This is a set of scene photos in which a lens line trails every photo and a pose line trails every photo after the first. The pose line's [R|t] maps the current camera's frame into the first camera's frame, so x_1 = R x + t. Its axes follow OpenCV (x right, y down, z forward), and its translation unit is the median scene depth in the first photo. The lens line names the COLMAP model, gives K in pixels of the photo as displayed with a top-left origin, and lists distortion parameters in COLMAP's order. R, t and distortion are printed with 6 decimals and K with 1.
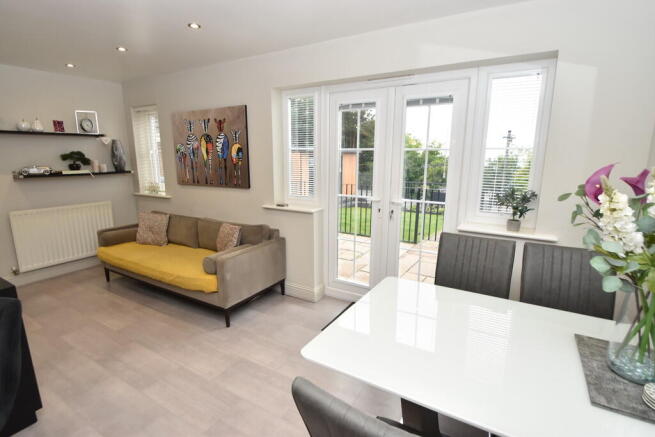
lens RADIAL K [[315.0, 0, 326.3], [0, 315.0, 221.3], [0, 0, 1]] dist [-0.028093, -0.000401]
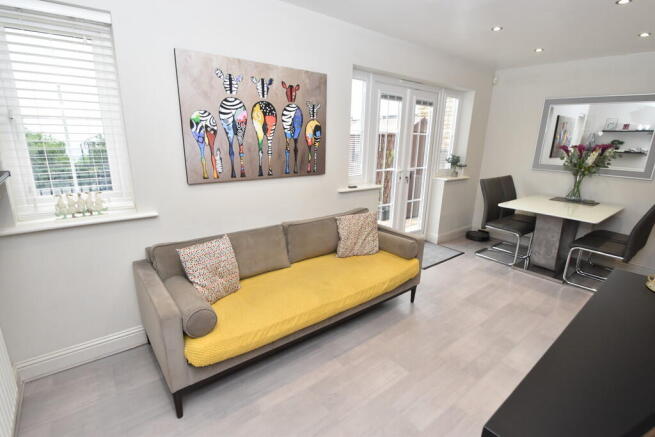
lens RADIAL K [[315.0, 0, 325.8], [0, 315.0, 219.0], [0, 0, 1]] dist [-0.028093, -0.000401]
pose [[0.366477, -0.240015, 0.898937, -1.022610], [0.155392, 0.968374, 0.195205, -0.149041], [-0.917359, 0.068150, 0.392183, 0.648763]]
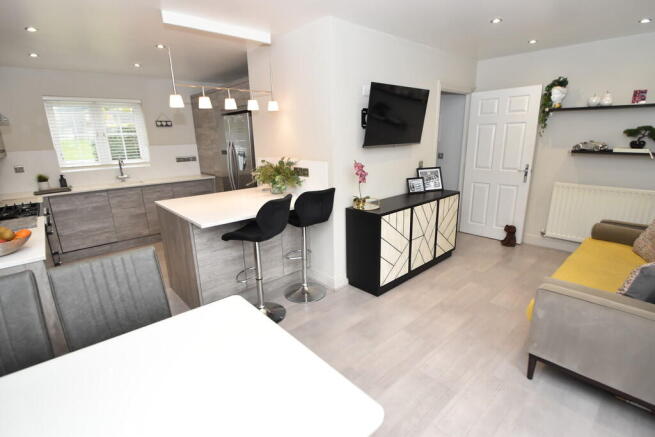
lens RADIAL K [[315.0, 0, 329.4], [0, 315.0, 221.0], [0, 0, 1]] dist [-0.028093, -0.000401]
pose [[-0.304999, 0.250442, -0.918833, 0.293391], [-0.171883, 0.934484, 0.311762, -0.105725], [0.936713, 0.253019, -0.241970, 0.511600]]
